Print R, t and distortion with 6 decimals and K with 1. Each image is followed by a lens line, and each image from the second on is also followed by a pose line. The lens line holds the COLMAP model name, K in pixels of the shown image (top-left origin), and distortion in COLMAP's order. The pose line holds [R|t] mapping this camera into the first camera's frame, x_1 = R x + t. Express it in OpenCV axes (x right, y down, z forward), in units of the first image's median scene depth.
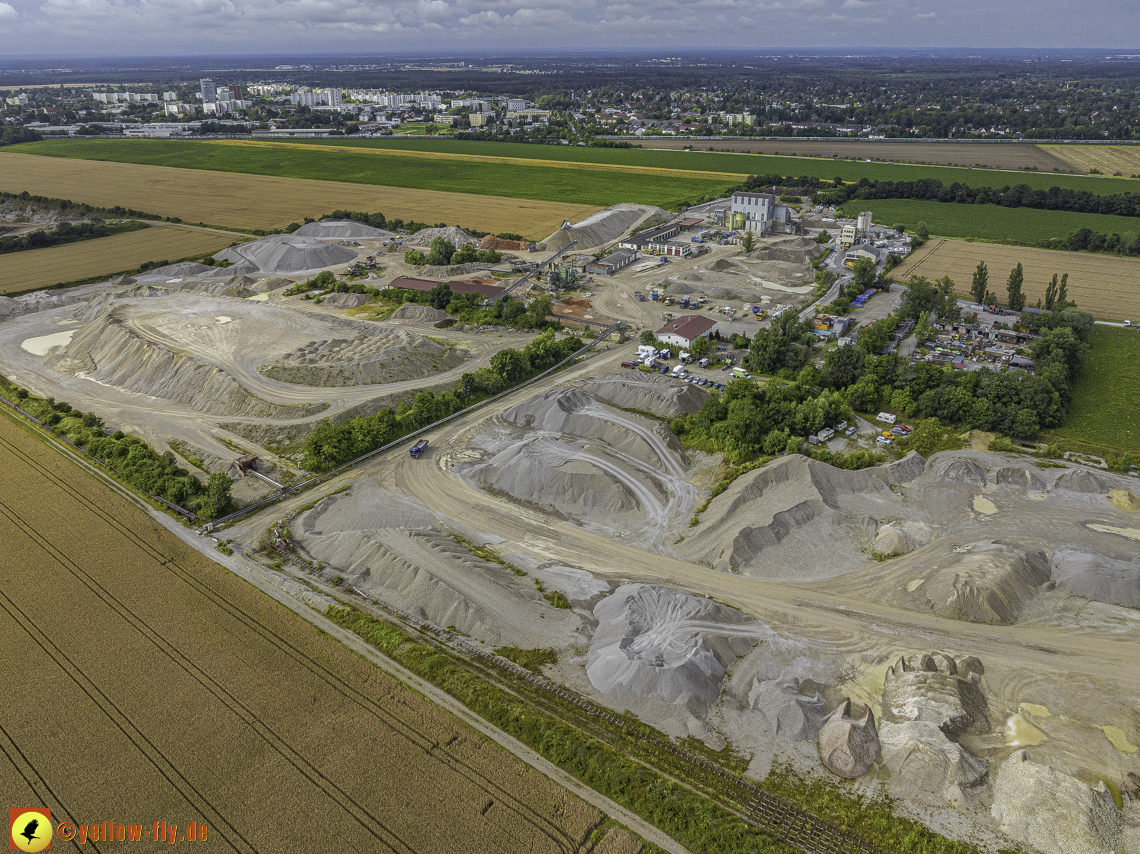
lens RADIAL K [[801.4, 0, 576.6], [0, 801.4, 424.7], [0, 0, 1]] dist [-0.034281, 0.022130]
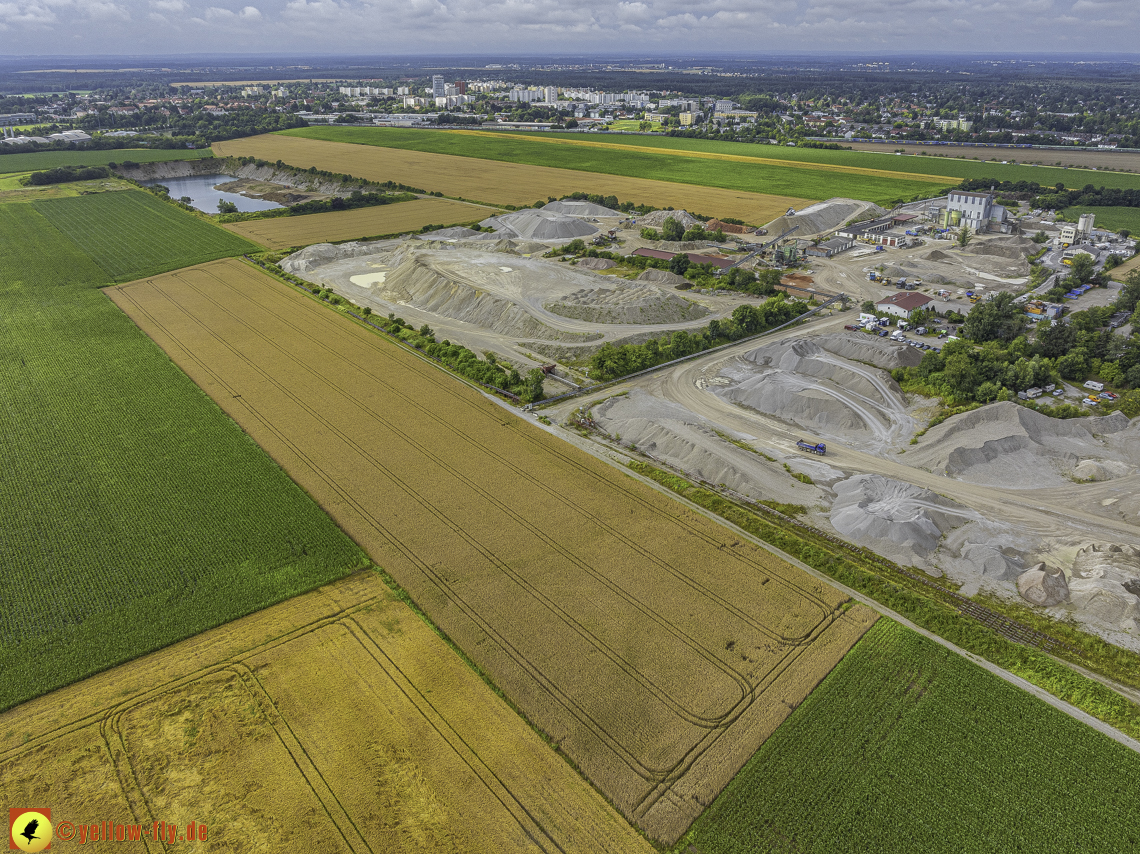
lens RADIAL K [[801.4, 0, 576.6], [0, 801.4, 424.7], [0, 0, 1]] dist [-0.034281, 0.022130]
pose [[0.975027, 0.098389, -0.199105, -0.056034], [-0.098833, 0.995074, 0.007735, 0.067936], [0.198885, 0.012136, 0.979948, -0.141823]]
